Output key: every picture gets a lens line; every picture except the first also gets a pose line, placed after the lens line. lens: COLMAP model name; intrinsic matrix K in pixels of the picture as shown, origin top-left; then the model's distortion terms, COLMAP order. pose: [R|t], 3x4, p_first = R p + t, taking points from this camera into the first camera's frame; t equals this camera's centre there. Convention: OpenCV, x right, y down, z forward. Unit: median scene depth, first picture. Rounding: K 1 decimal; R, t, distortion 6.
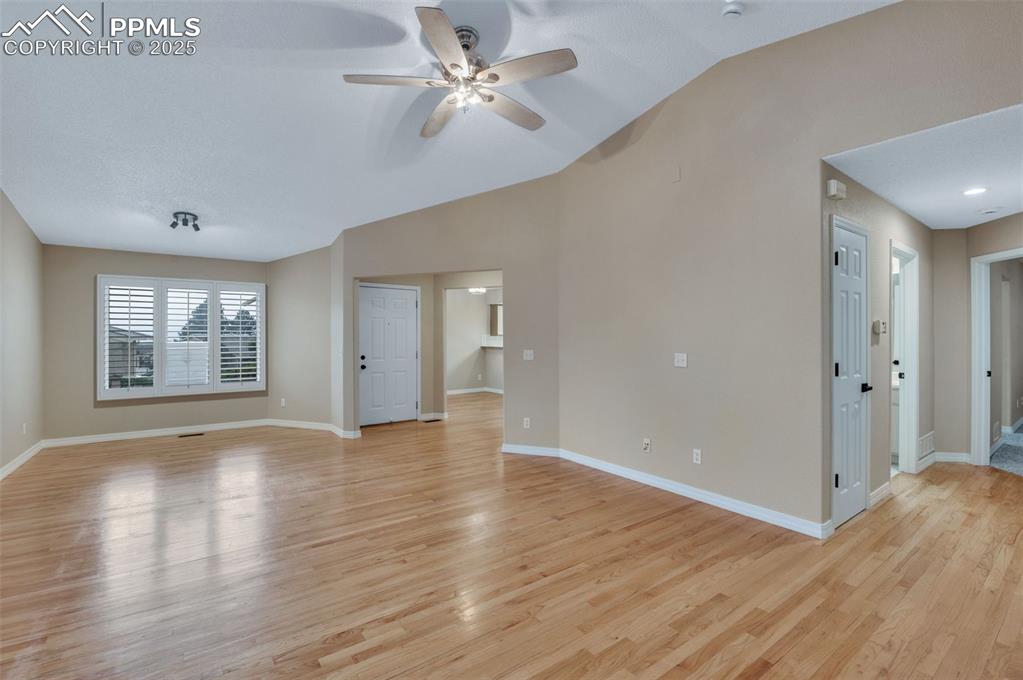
lens RADIAL K [[453.9, 0, 510.0], [0, 453.9, 335.1], [0, 0, 1]] dist [-0.001733, -0.000220]
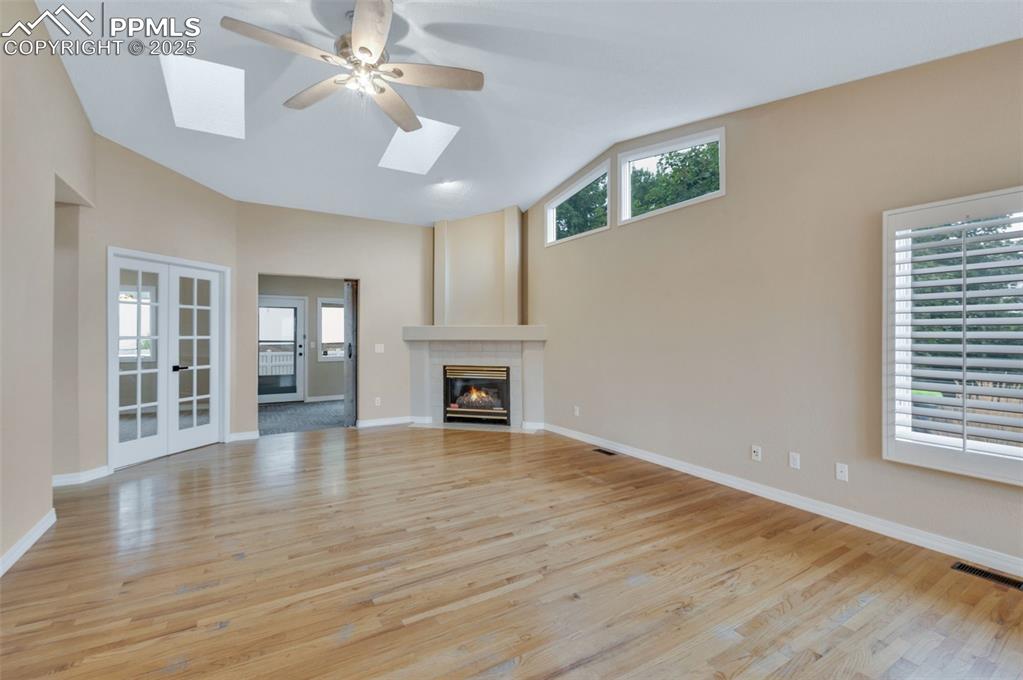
lens RADIAL K [[439.8, 0, 508.3], [0, 439.8, 333.5], [0, 0, 1]] dist [-0.002130, -0.000410]
pose [[-0.996309, 0.000992, 0.085837, -0.295754], [0.000064, 0.999942, -0.010816, 0.007516], [-0.085842, -0.010771, -0.996251, 1.163309]]
